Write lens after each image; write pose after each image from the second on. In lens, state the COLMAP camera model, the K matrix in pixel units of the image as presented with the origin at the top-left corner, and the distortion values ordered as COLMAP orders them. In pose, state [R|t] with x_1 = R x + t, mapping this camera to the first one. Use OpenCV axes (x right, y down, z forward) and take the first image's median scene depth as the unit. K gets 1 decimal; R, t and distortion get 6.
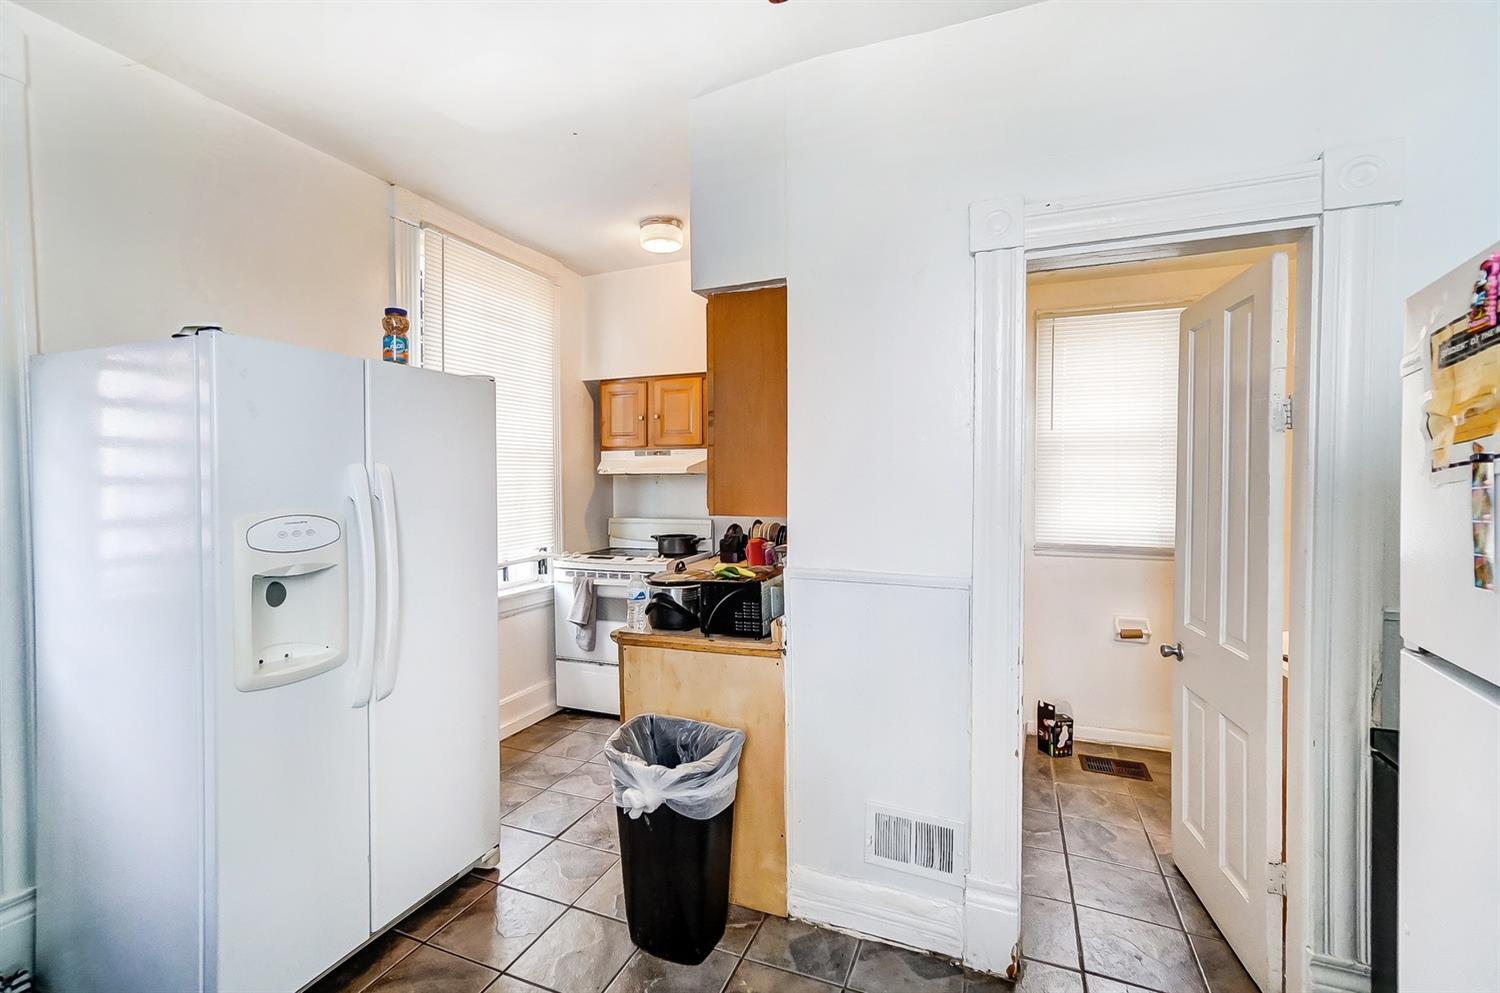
lens RADIAL K [[665.7, 0, 748.3], [0, 665.7, 489.5], [0, 0, 1]] dist [-0.014160, 0.015092]
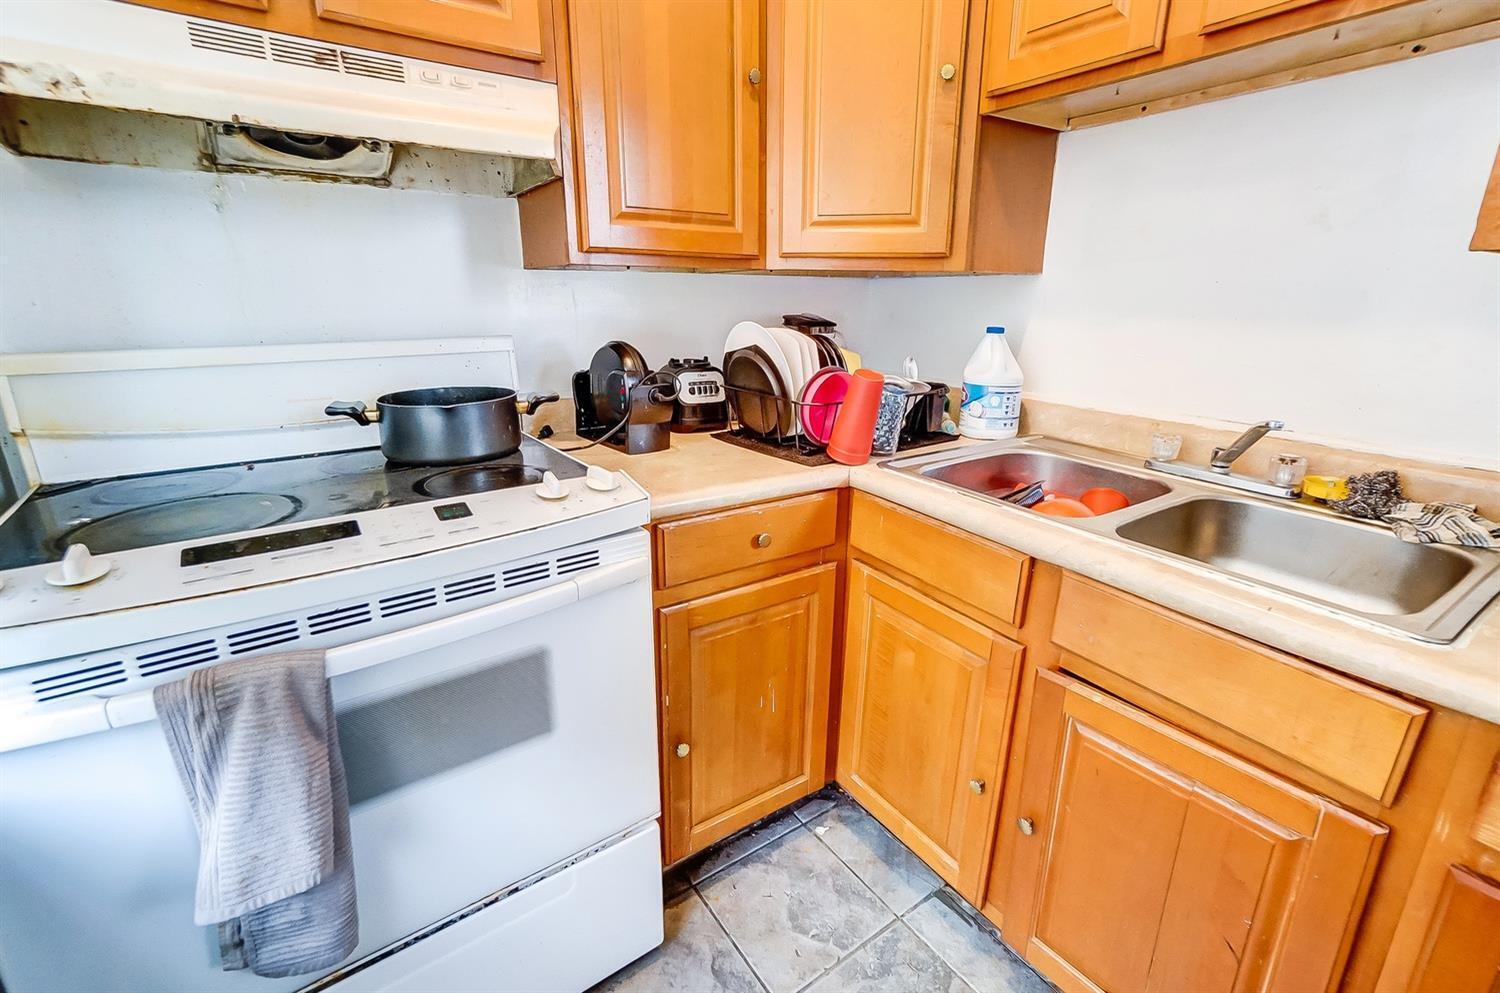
lens RADIAL K [[665.7, 0, 748.3], [0, 665.7, 489.5], [0, 0, 1]] dist [-0.014160, 0.015092]
pose [[0.546649, -0.226745, 0.806078, -0.303359], [0.012042, 0.964669, 0.263190, 0.036137], [-0.837275, -0.134166, 0.530066, 0.774894]]
